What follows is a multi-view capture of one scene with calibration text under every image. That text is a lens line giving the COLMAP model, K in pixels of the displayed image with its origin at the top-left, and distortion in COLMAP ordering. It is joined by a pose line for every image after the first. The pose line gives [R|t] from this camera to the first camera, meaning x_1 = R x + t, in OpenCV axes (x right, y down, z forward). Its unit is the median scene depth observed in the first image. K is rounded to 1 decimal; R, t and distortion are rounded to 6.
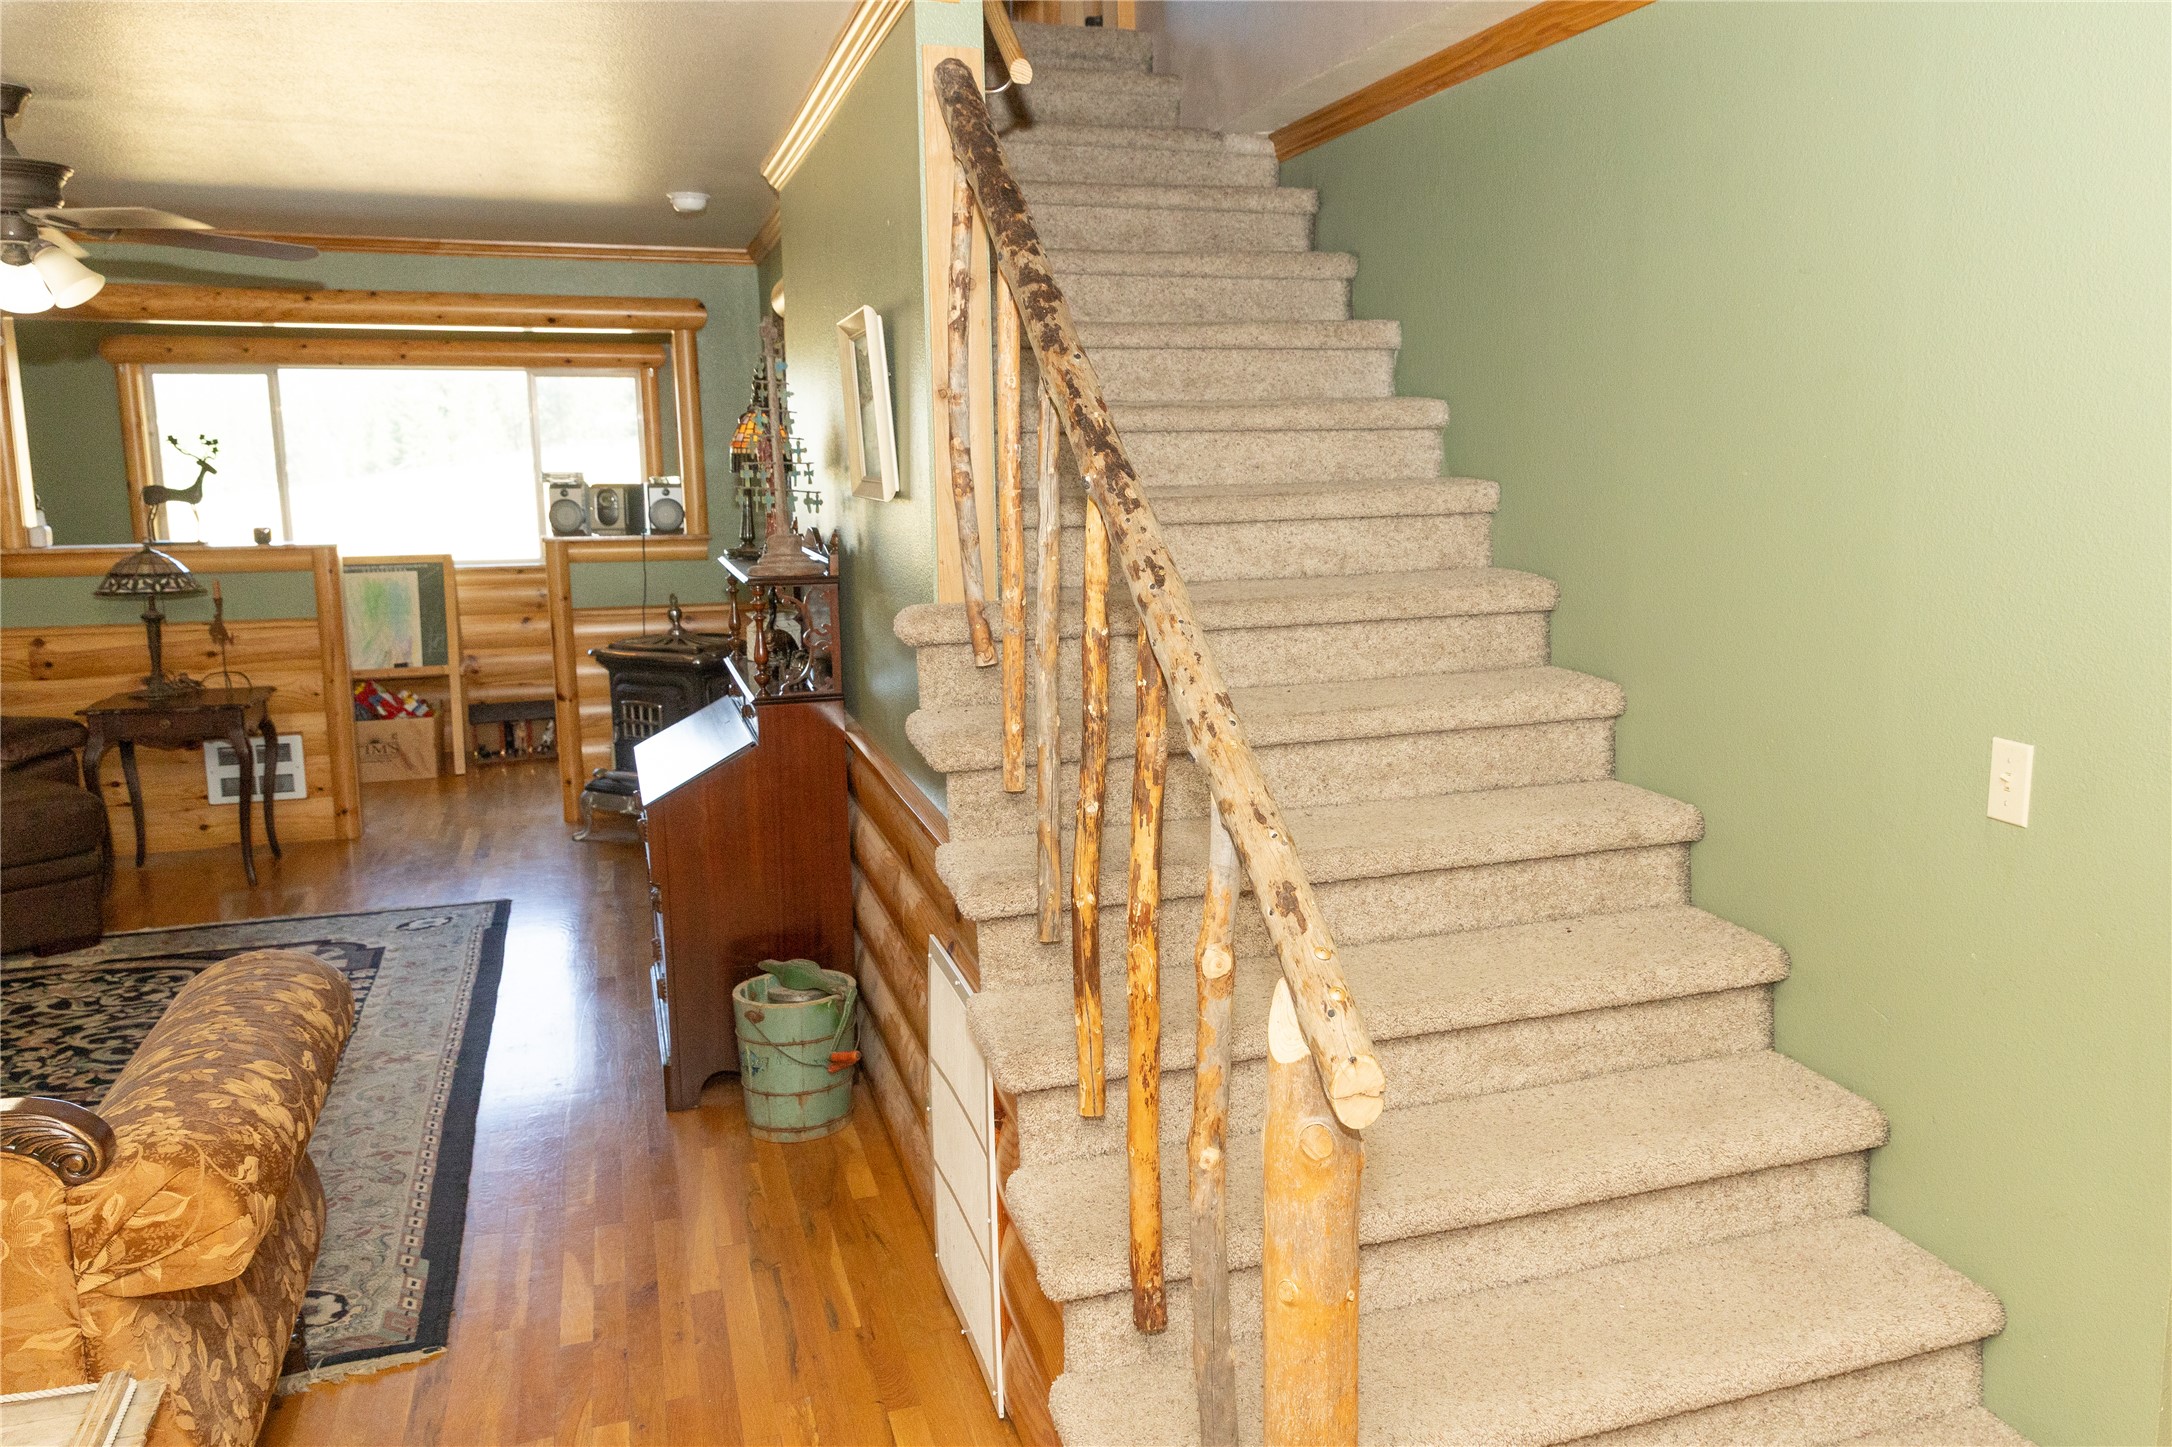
lens RADIAL K [[1655.5, 0, 1224.0], [0, 1655.5, 690.1], [0, 0, 1]] dist [0.010612, -0.003366]
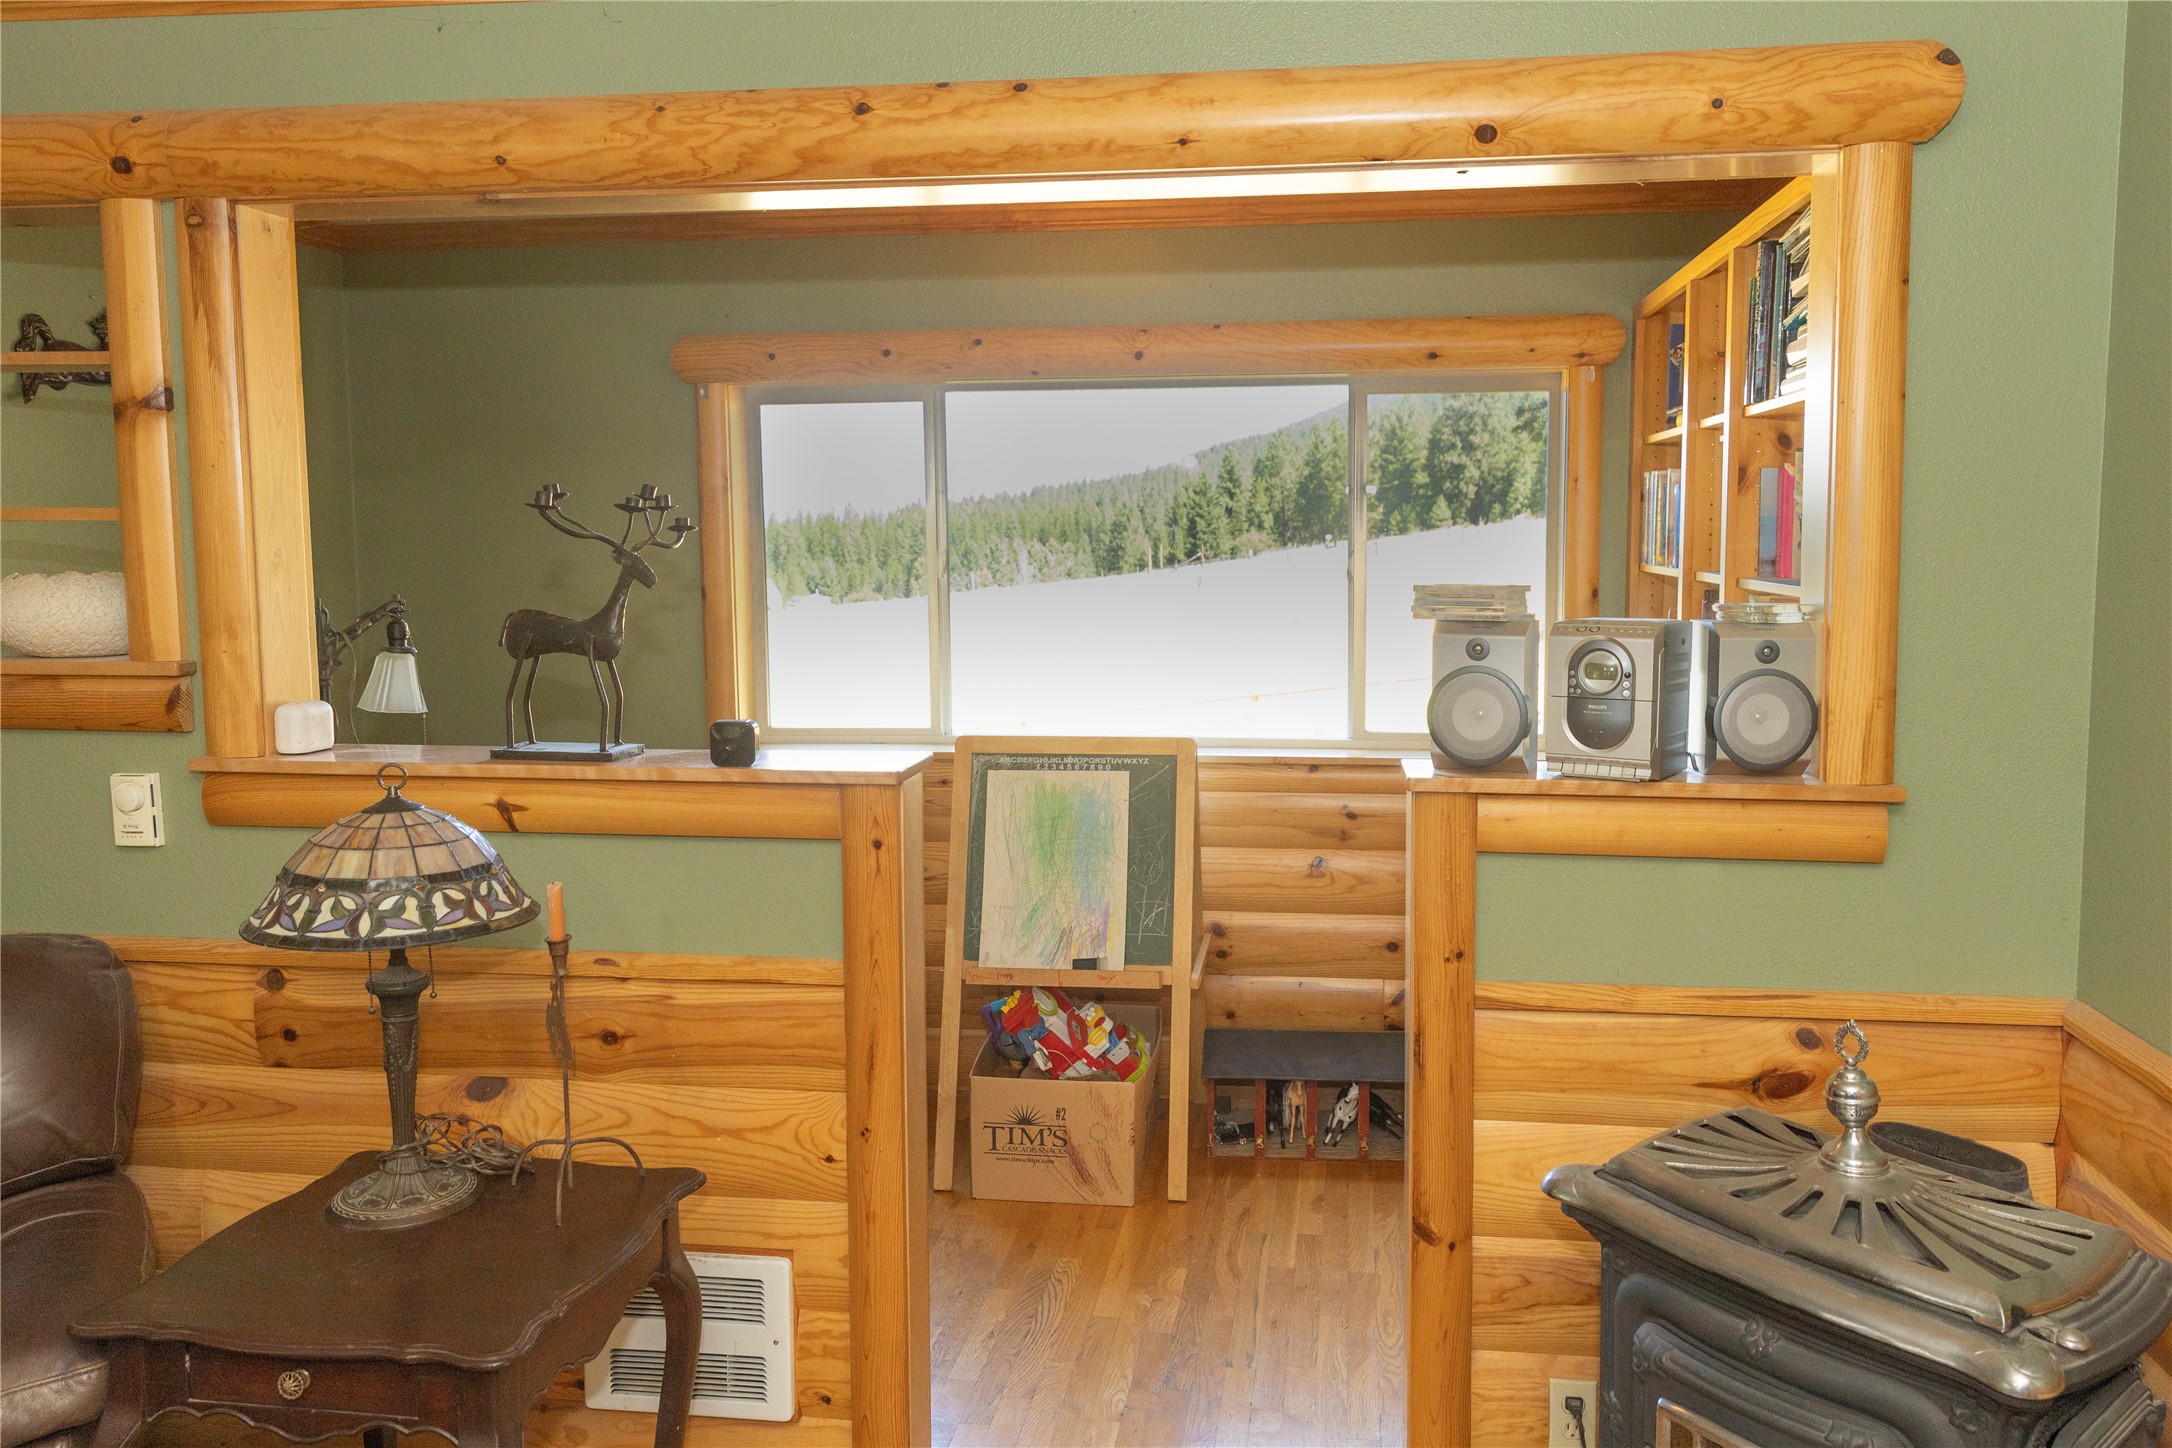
lens RADIAL K [[1532.7, 0, 1178.0], [0, 1532.7, 724.1], [0, 0, 1]] dist [0.006153, 0.000303]
pose [[0.892260, 0.054593, -0.448209, -0.321788], [-0.067073, 0.997676, -0.012004, -0.098938], [0.446512, 0.040773, 0.893848, 0.715831]]
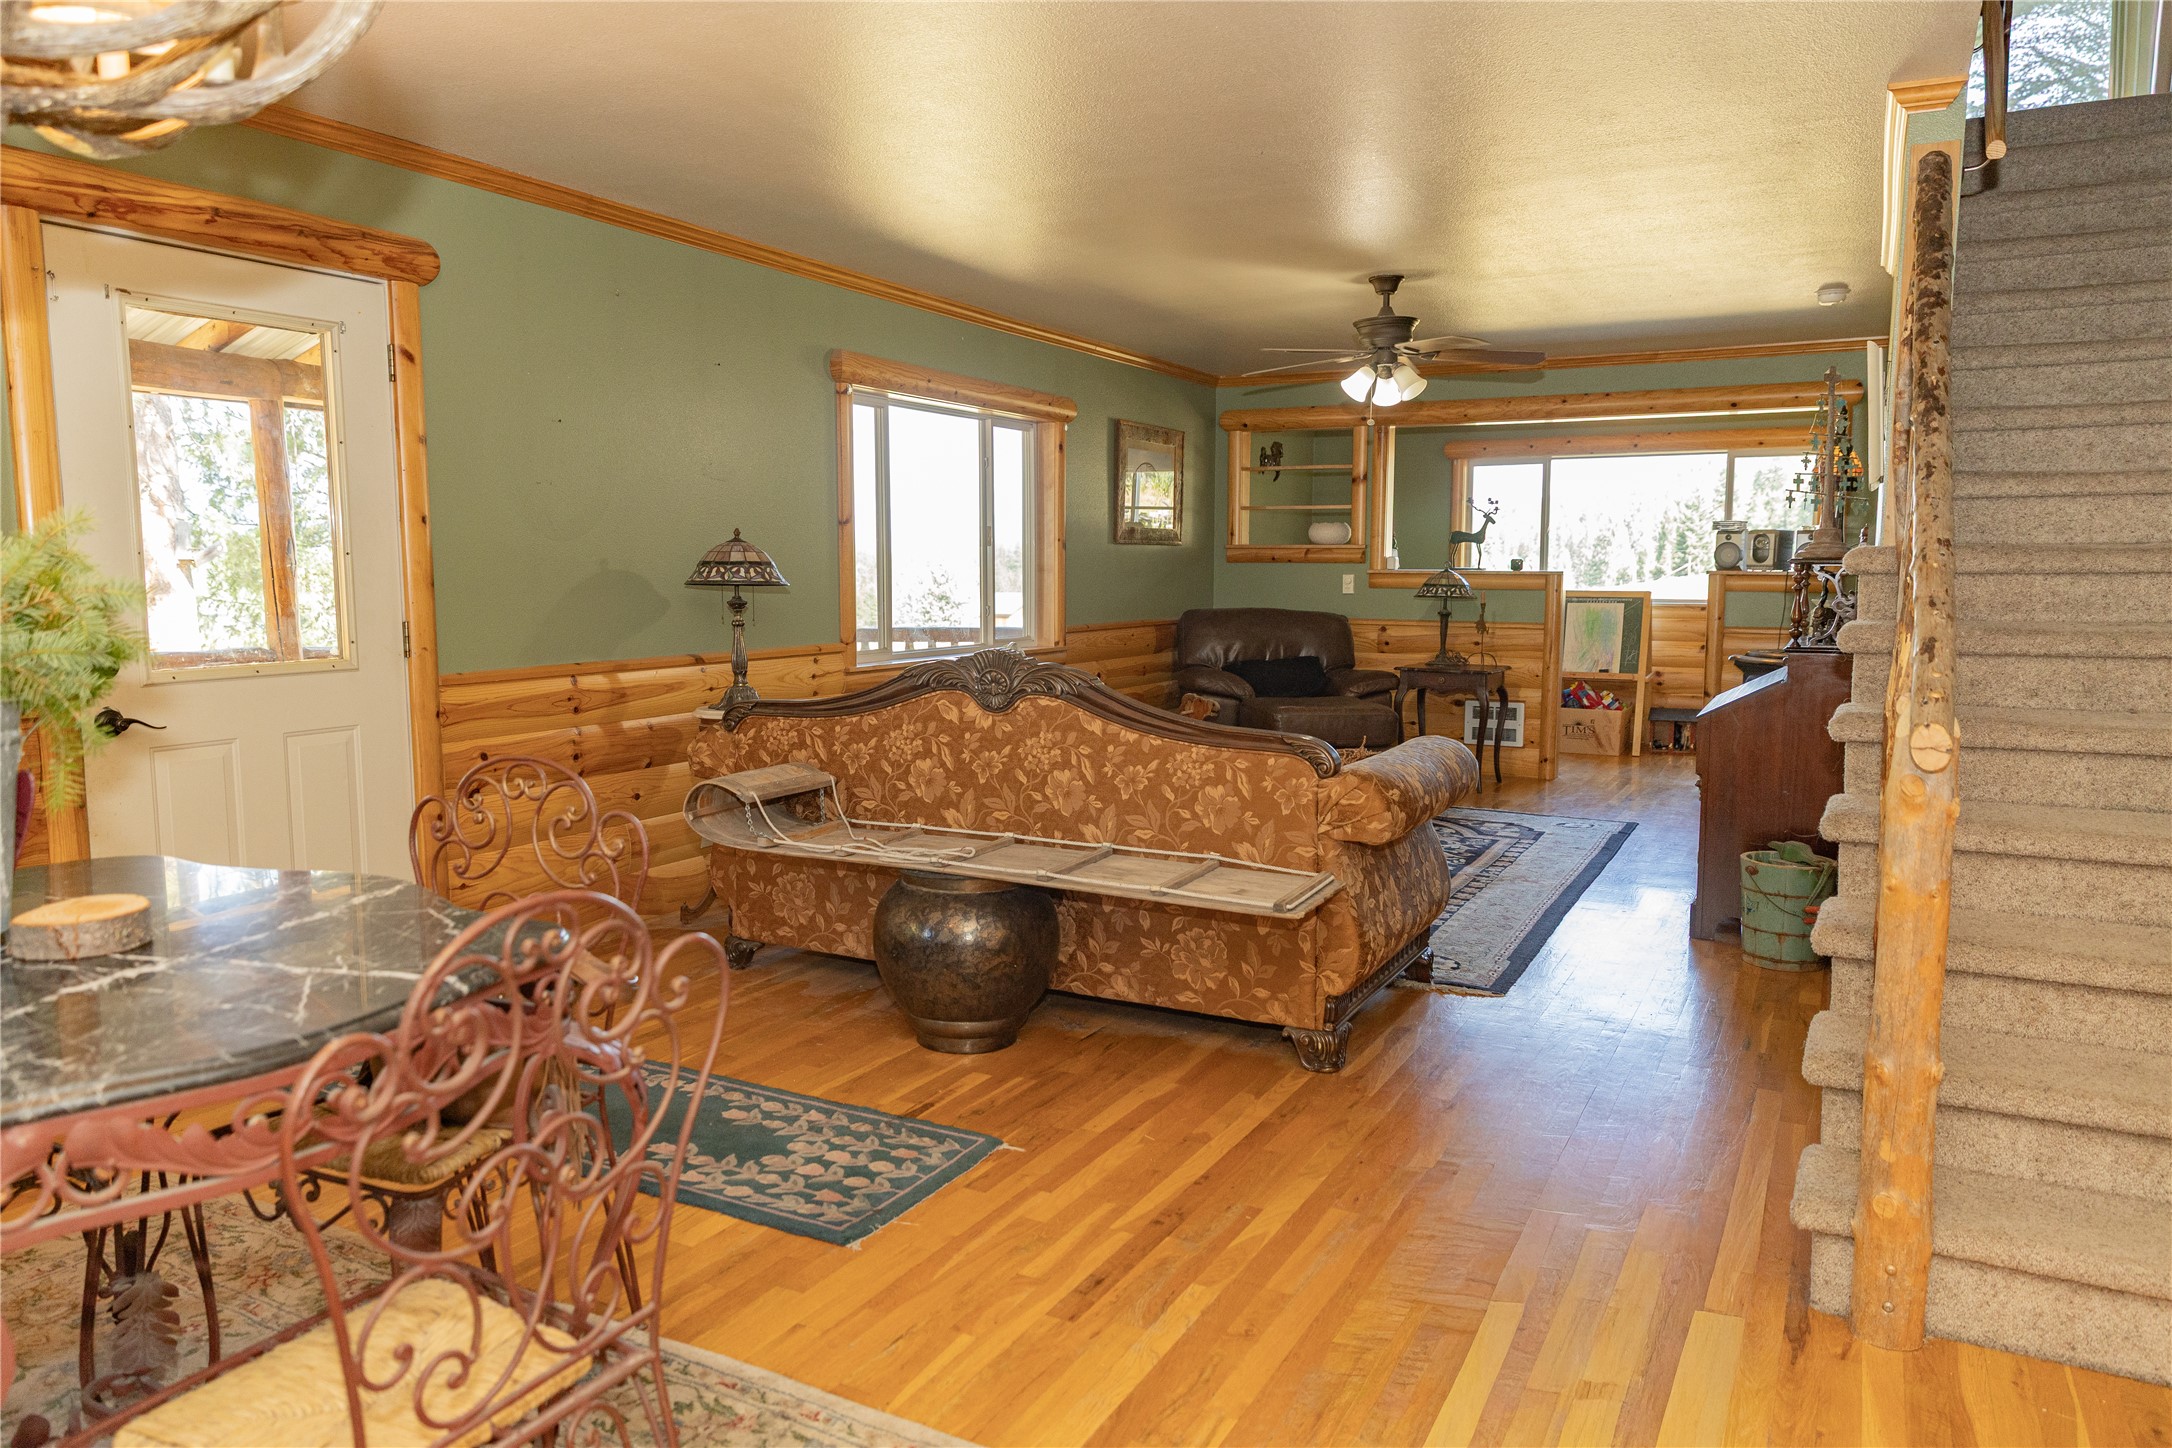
lens RADIAL K [[1454.4, 0, 1086.0], [0, 1454.4, 724.0], [0, 0, 1]] dist [0.011322, -0.001648]
pose [[0.663682, 0.089700, -0.742618, 0.134074], [-0.113672, 0.993348, 0.018396, 0.065032], [0.739328, 0.072206, 0.669463, -0.130176]]
